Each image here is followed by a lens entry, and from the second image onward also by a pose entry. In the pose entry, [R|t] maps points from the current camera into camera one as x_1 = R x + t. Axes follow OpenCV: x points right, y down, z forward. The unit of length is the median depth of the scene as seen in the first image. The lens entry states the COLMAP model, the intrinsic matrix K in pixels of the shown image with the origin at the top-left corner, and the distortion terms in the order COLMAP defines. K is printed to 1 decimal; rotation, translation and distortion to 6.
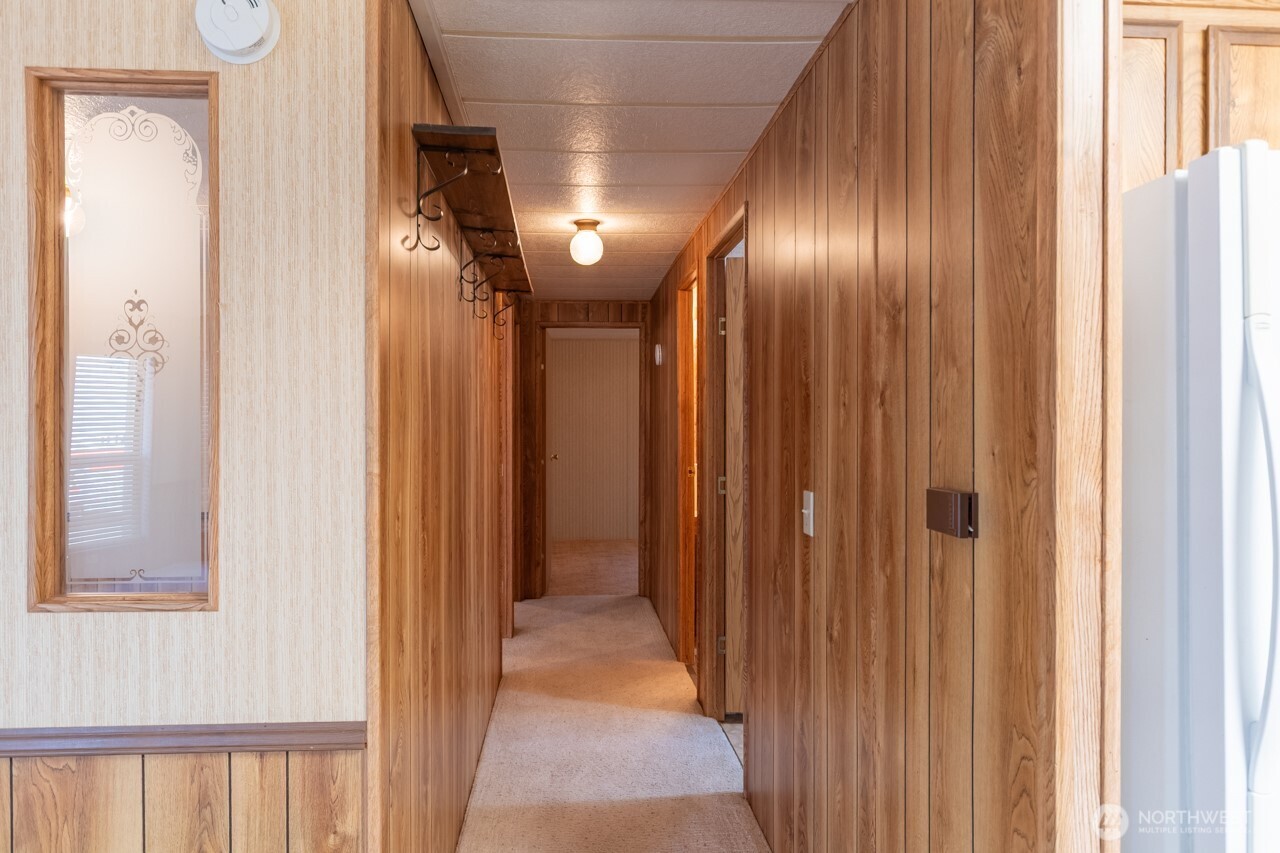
lens RADIAL K [[782.1, 0, 640.8], [0, 782.1, 427.7], [0, 0, 1]] dist [-0.002786, -0.000684]
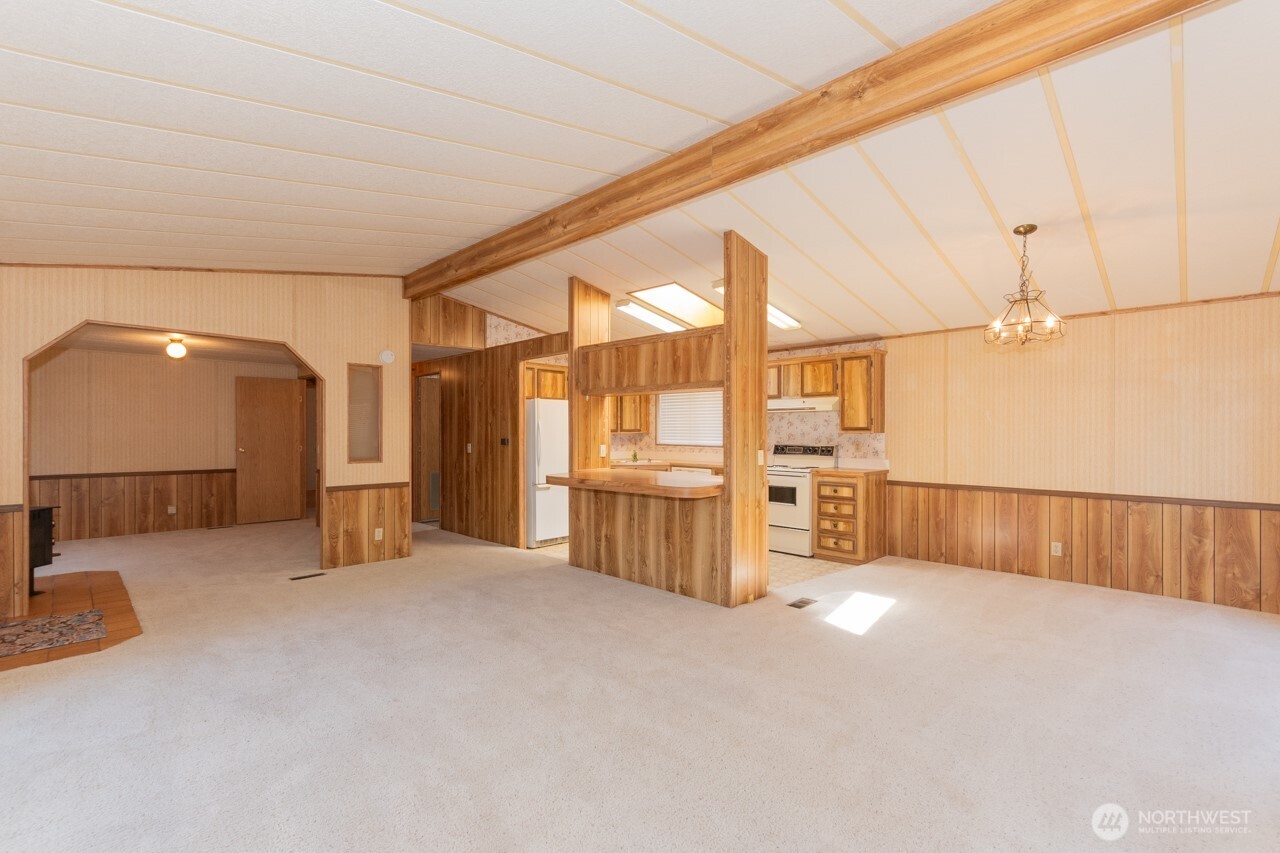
lens RADIAL K [[575.6, 0, 649.5], [0, 575.6, 434.9], [0, 0, 1]] dist [0.002779, 0.000001]
pose [[0.743312, -0.006325, 0.668915, -1.849737], [0.009227, 0.999957, -0.000798, 0.060954], [-0.668882, 0.006765, 0.743338, -3.272785]]
